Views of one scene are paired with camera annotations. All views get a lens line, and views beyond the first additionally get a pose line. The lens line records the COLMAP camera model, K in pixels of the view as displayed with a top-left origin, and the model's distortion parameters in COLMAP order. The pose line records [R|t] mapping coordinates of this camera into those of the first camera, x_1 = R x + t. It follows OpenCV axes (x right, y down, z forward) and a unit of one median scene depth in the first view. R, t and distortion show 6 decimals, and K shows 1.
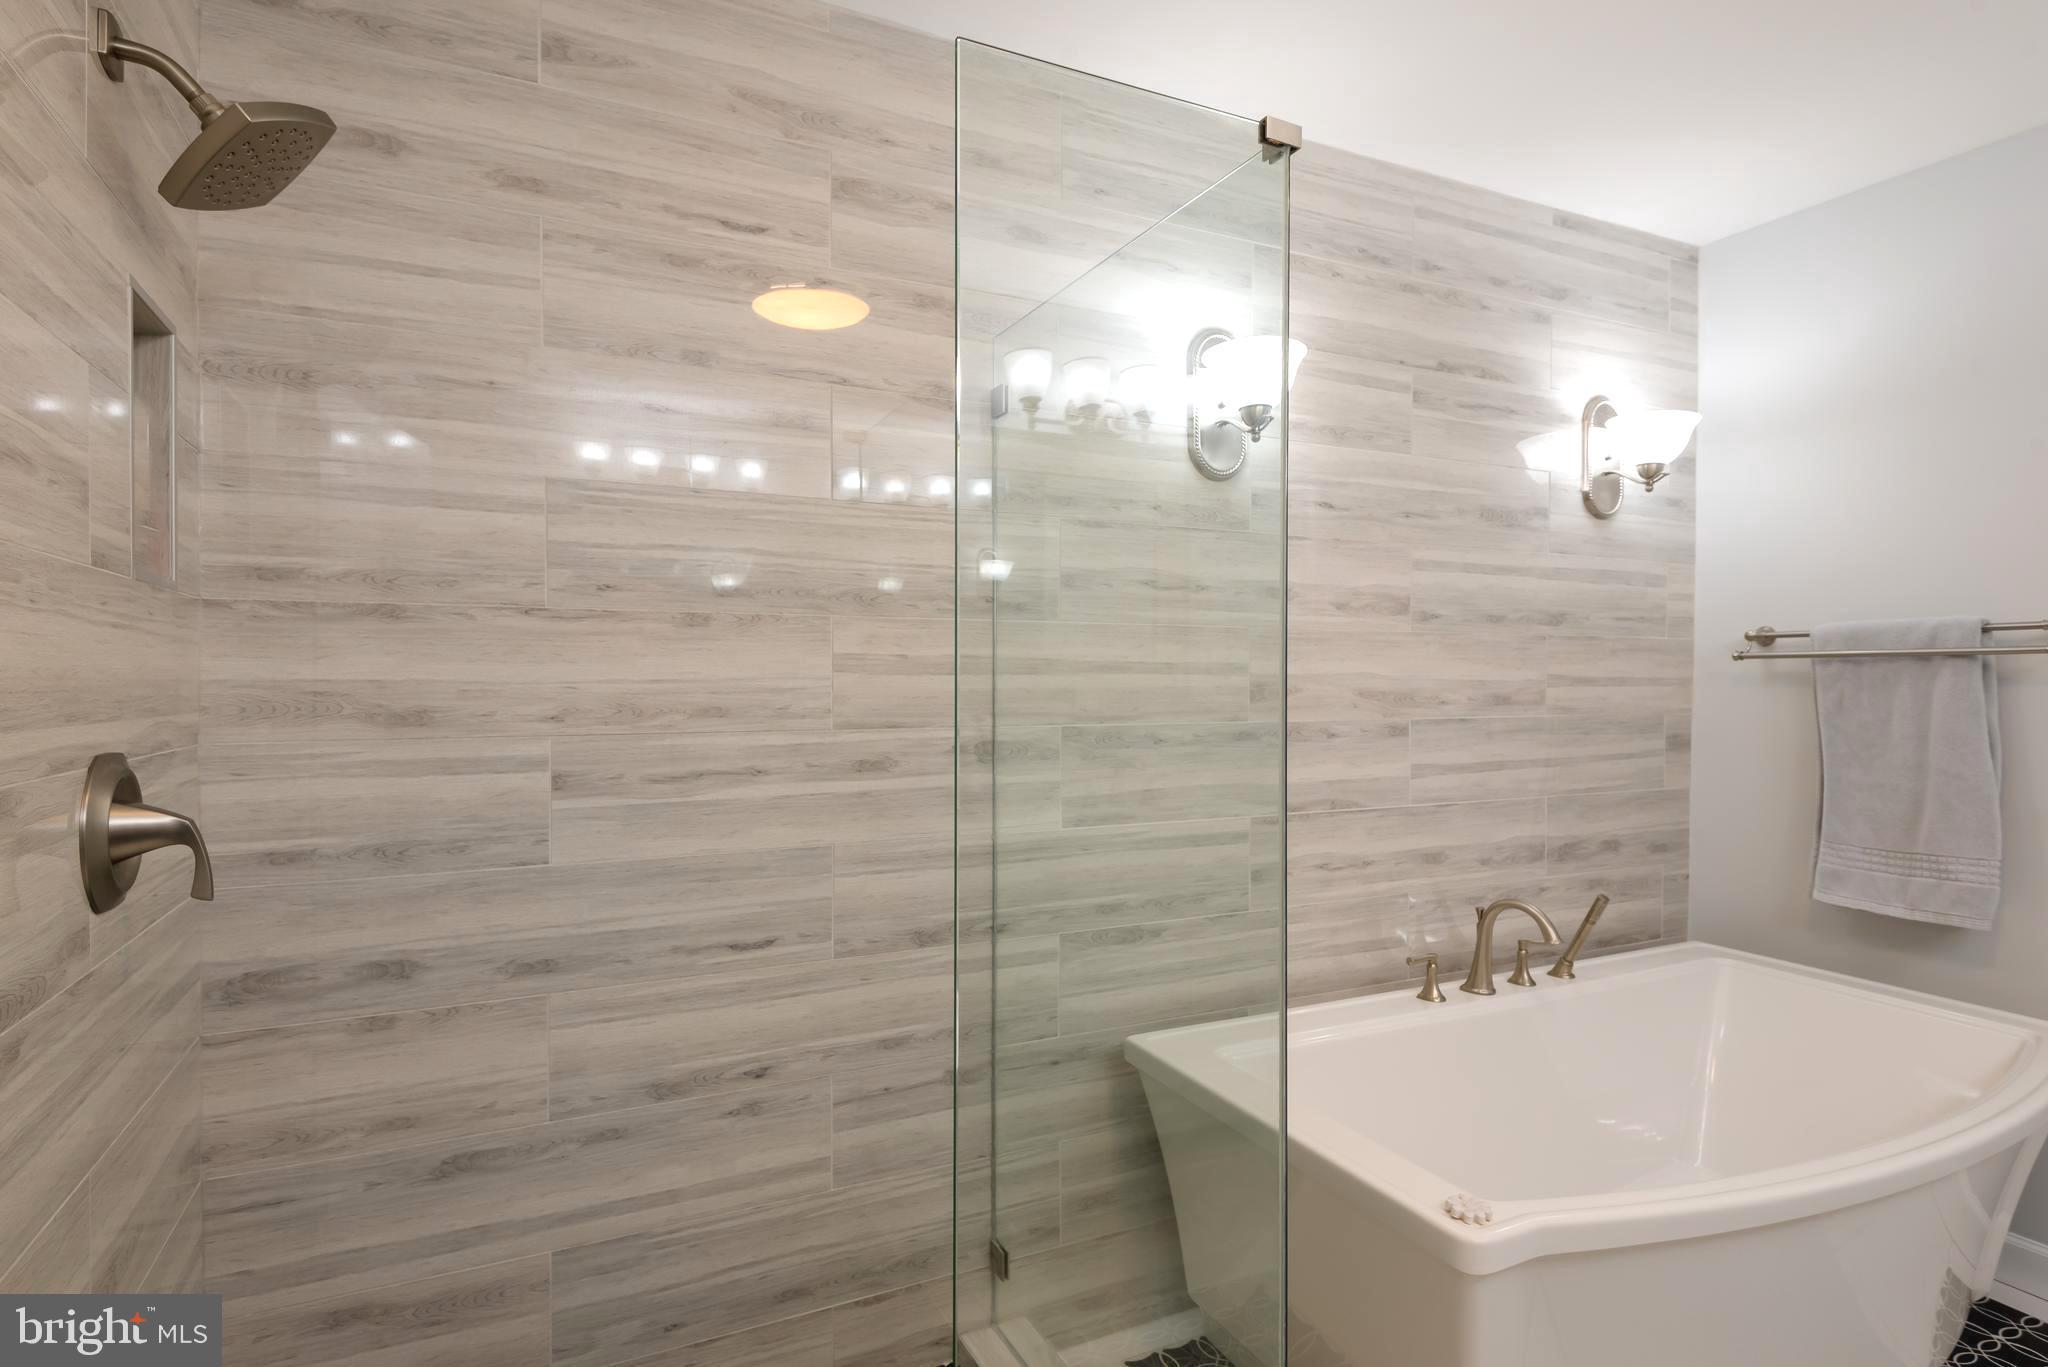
lens RADIAL K [[1060.9, 0, 1022.7], [0, 1060.9, 686.4], [0, 0, 1]] dist [0.005376, -0.008044]
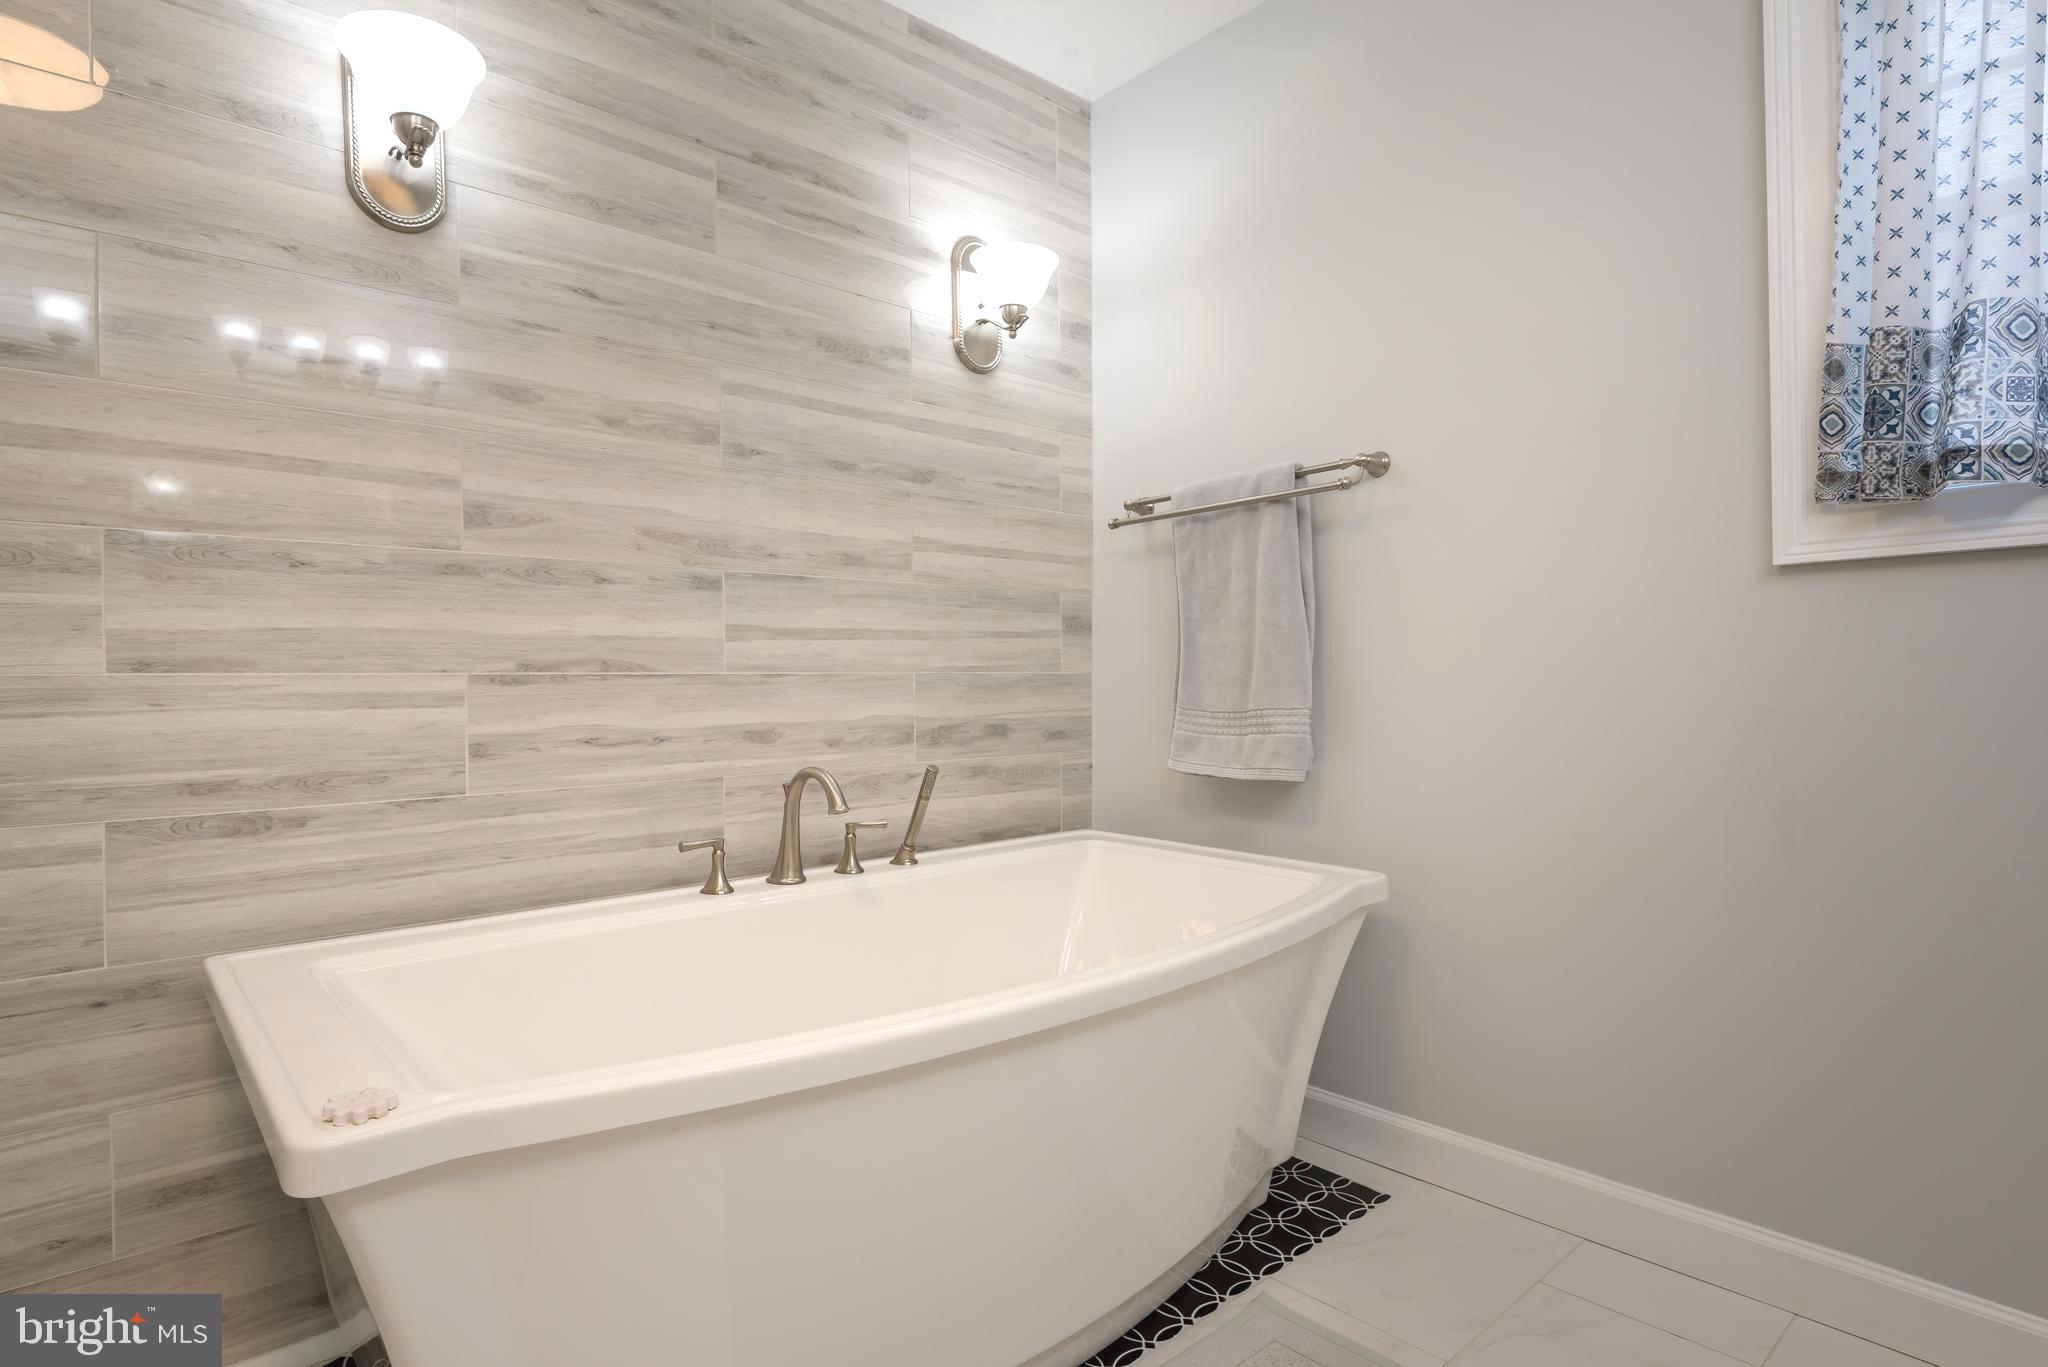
lens RADIAL K [[1060.9, 0, 1014.6], [0, 1060.9, 690.2], [0, 0, 1]] dist [0.005376, -0.008044]
pose [[0.958863, -0.015295, 0.283457, 0.352187], [0.014463, 0.999883, 0.005027, 0.127061], [-0.283501, -0.000720, 0.958972, 0.126957]]
